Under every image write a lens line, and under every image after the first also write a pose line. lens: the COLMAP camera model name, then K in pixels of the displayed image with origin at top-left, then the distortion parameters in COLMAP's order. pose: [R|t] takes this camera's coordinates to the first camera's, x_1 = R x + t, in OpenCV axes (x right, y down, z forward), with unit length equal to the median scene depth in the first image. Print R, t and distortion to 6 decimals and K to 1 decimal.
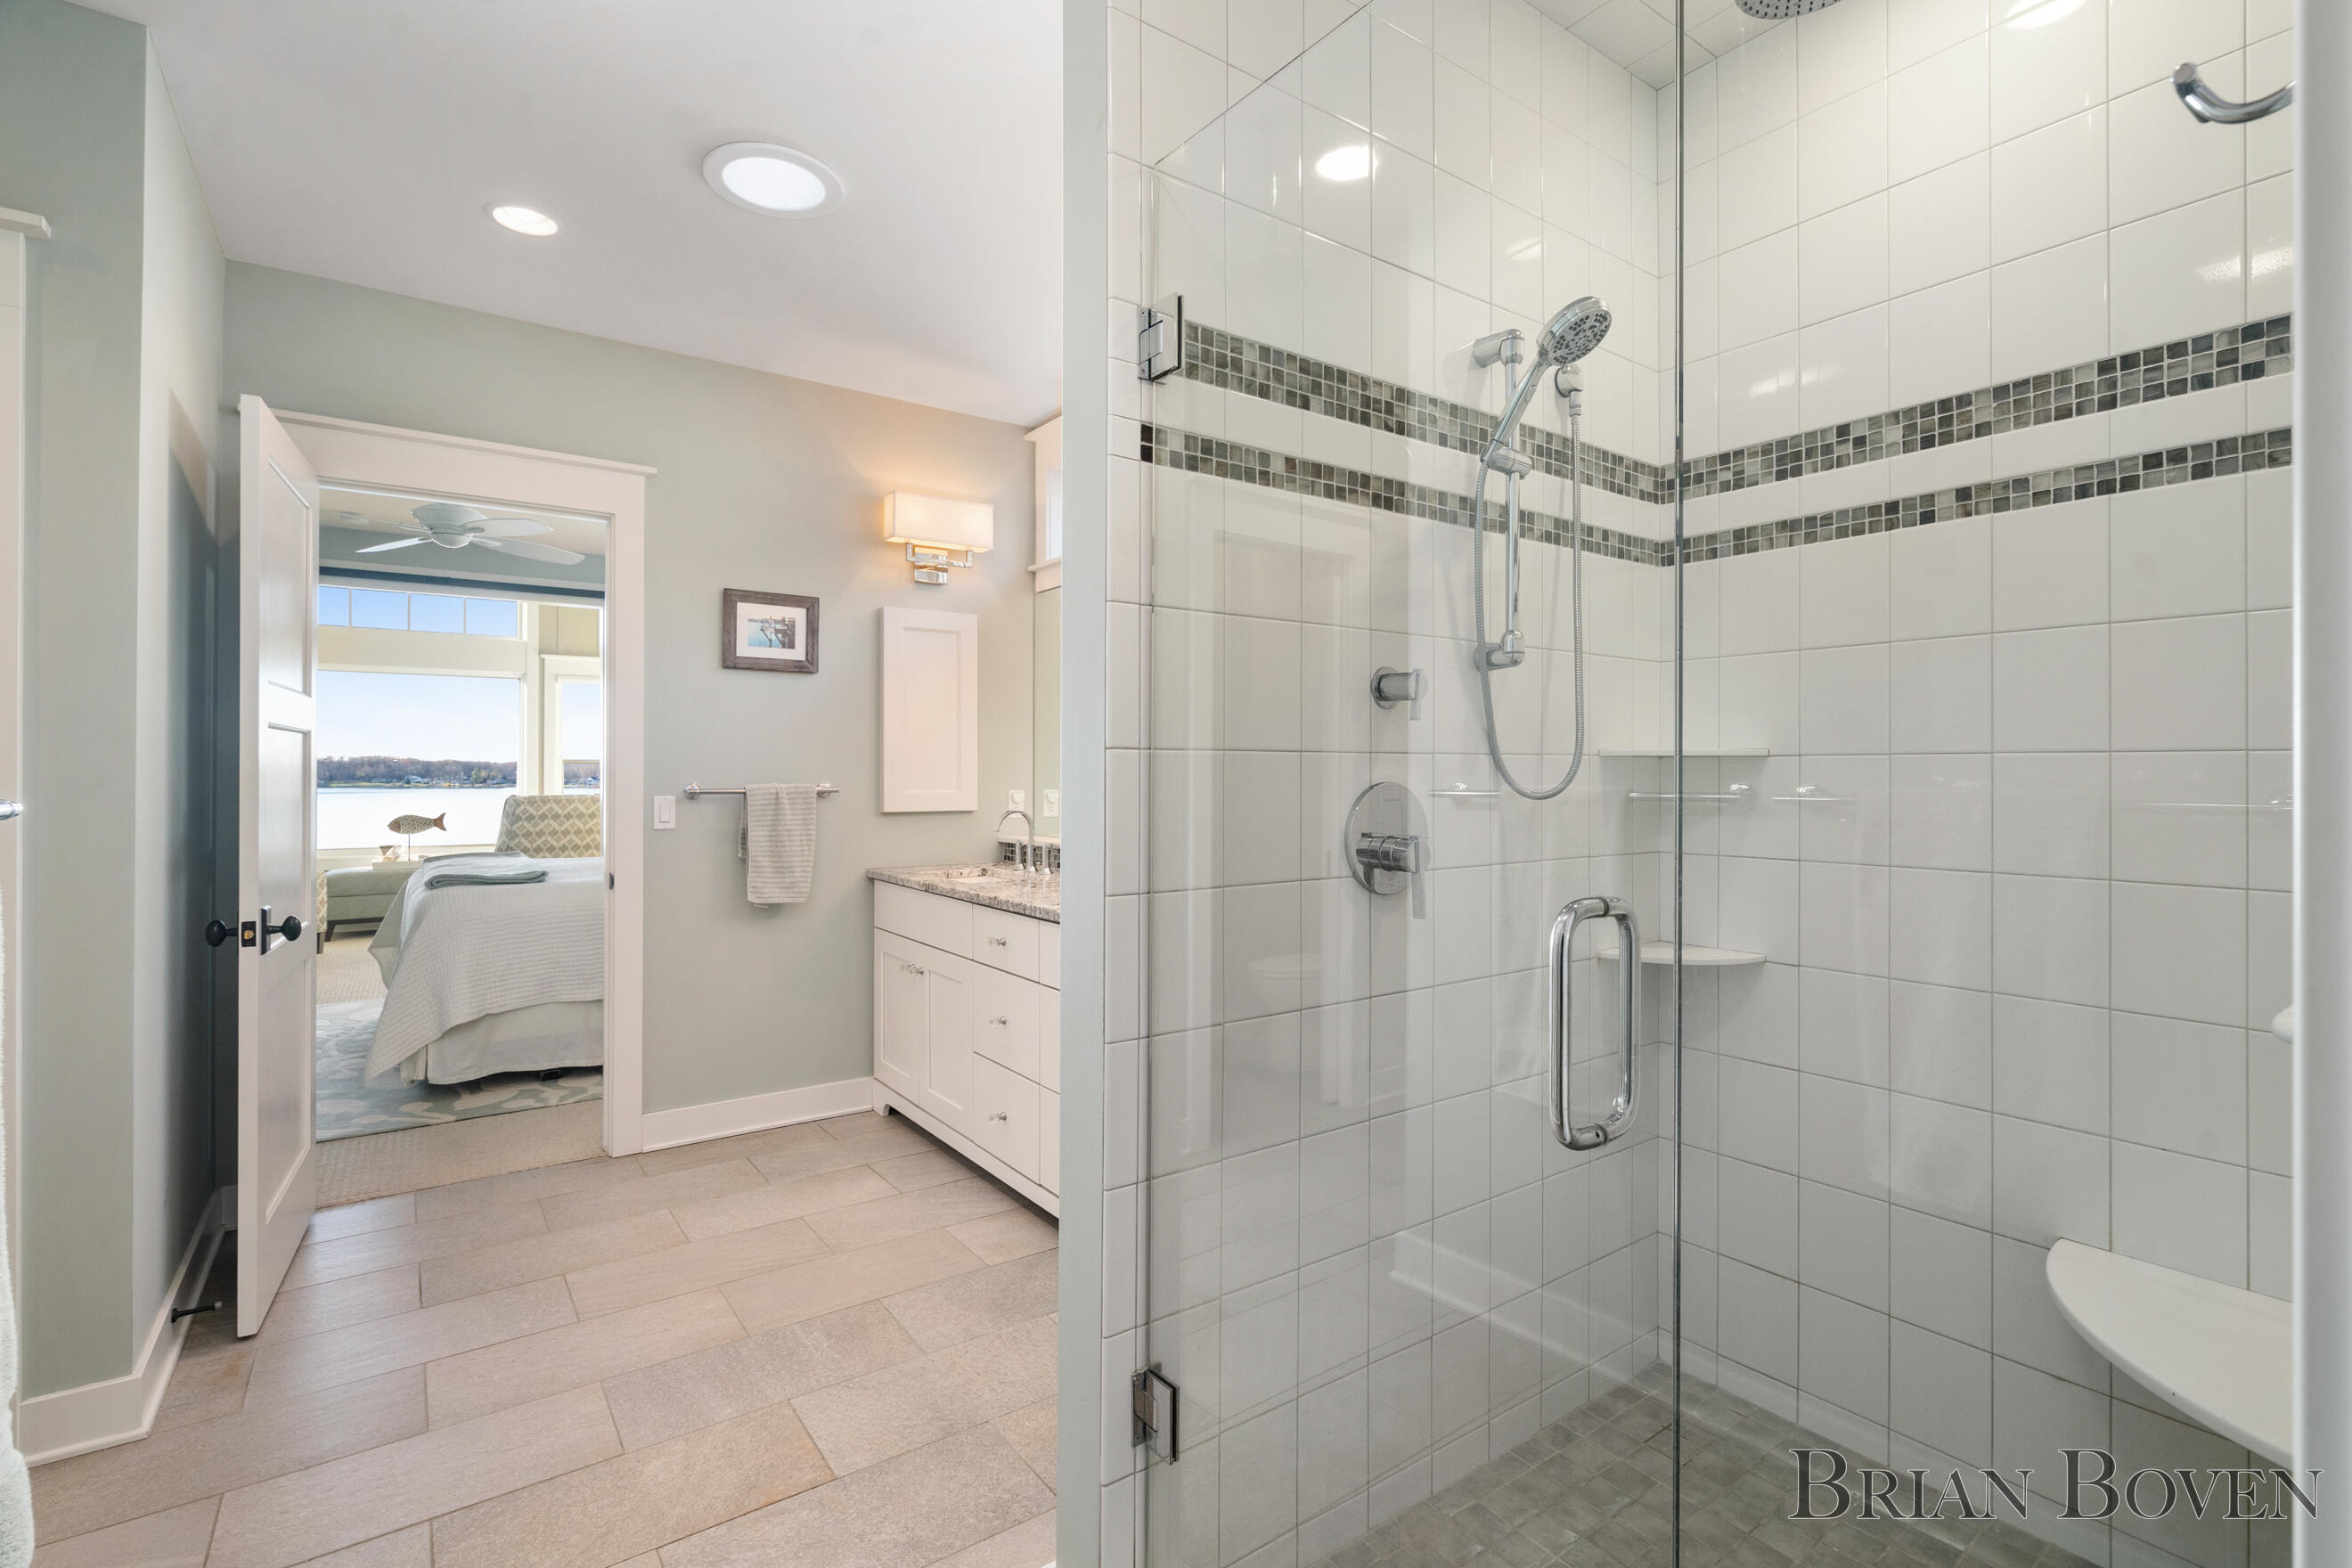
lens RADIAL K [[1067.2, 0, 1154.6], [0, 1067.2, 776.2], [0, 0, 1]] dist [0.001702, 0.015913]
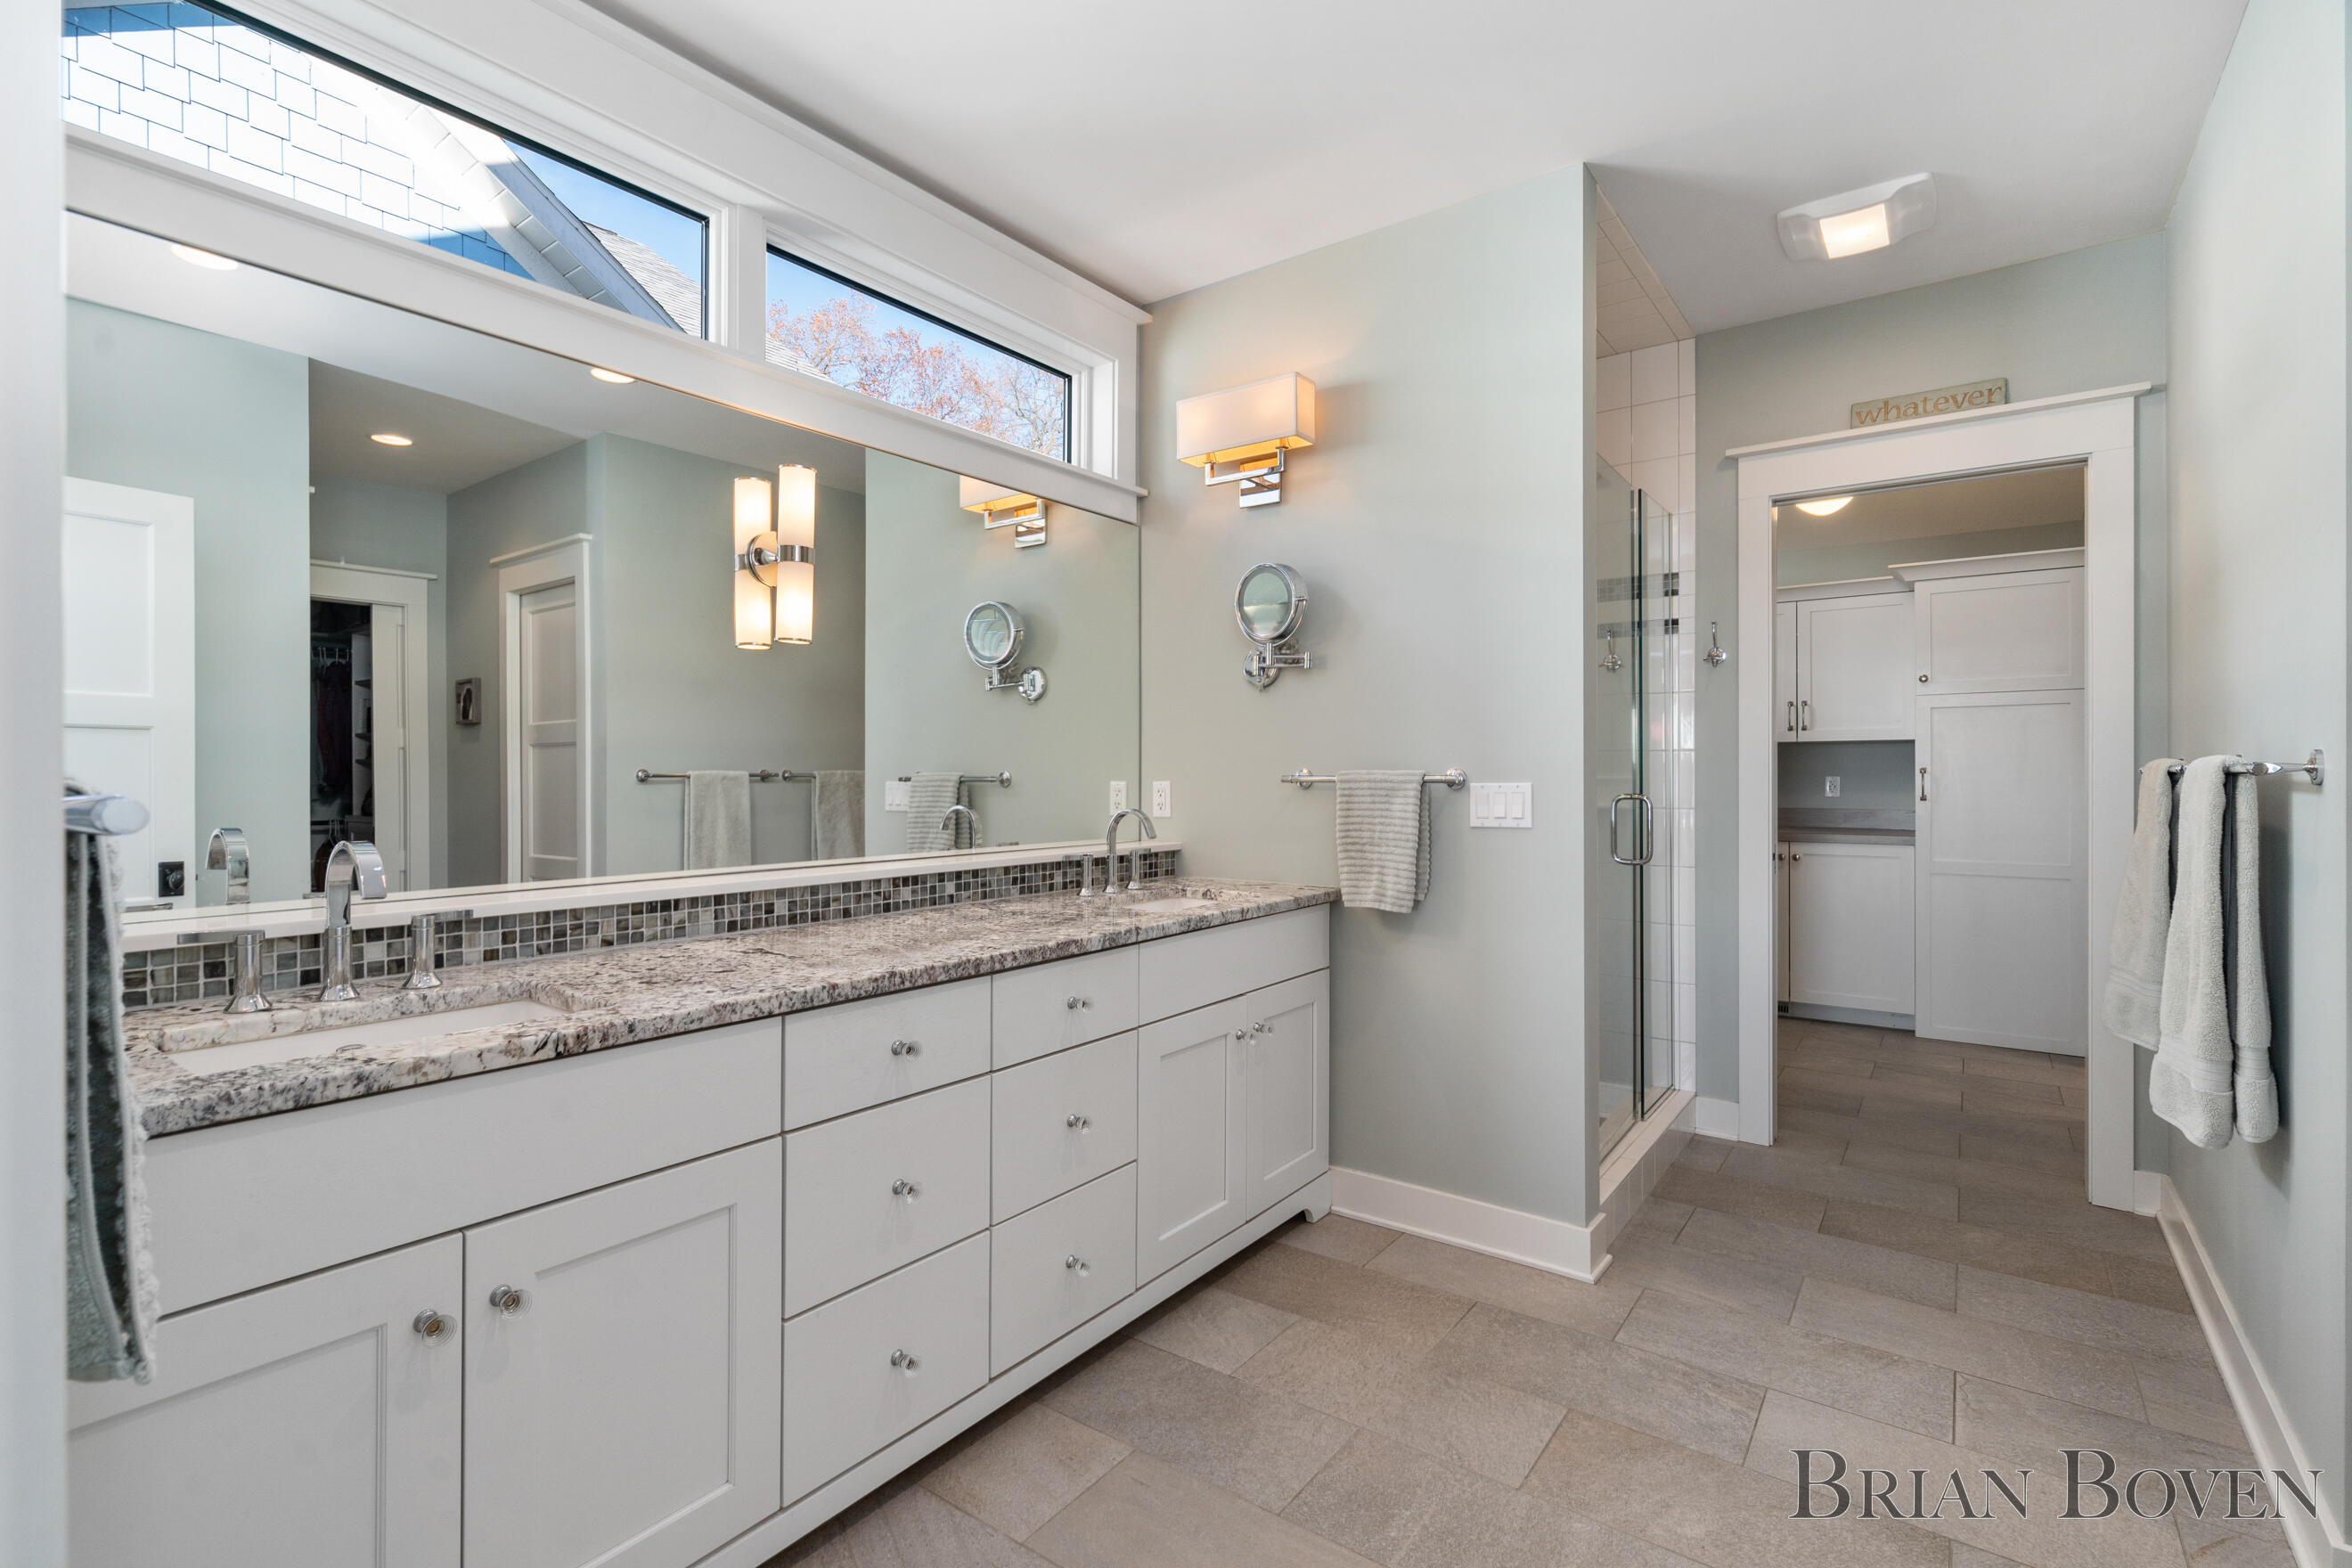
lens RADIAL K [[1067.2, 0, 1154.6], [0, 1067.2, 776.2], [0, 0, 1]] dist [0.001702, 0.015913]
pose [[-0.297560, -0.003127, 0.954698, -1.093195], [0.000486, 0.999994, 0.003427, 0.007331], [-0.954703, 0.001484, -0.297556, 1.560539]]
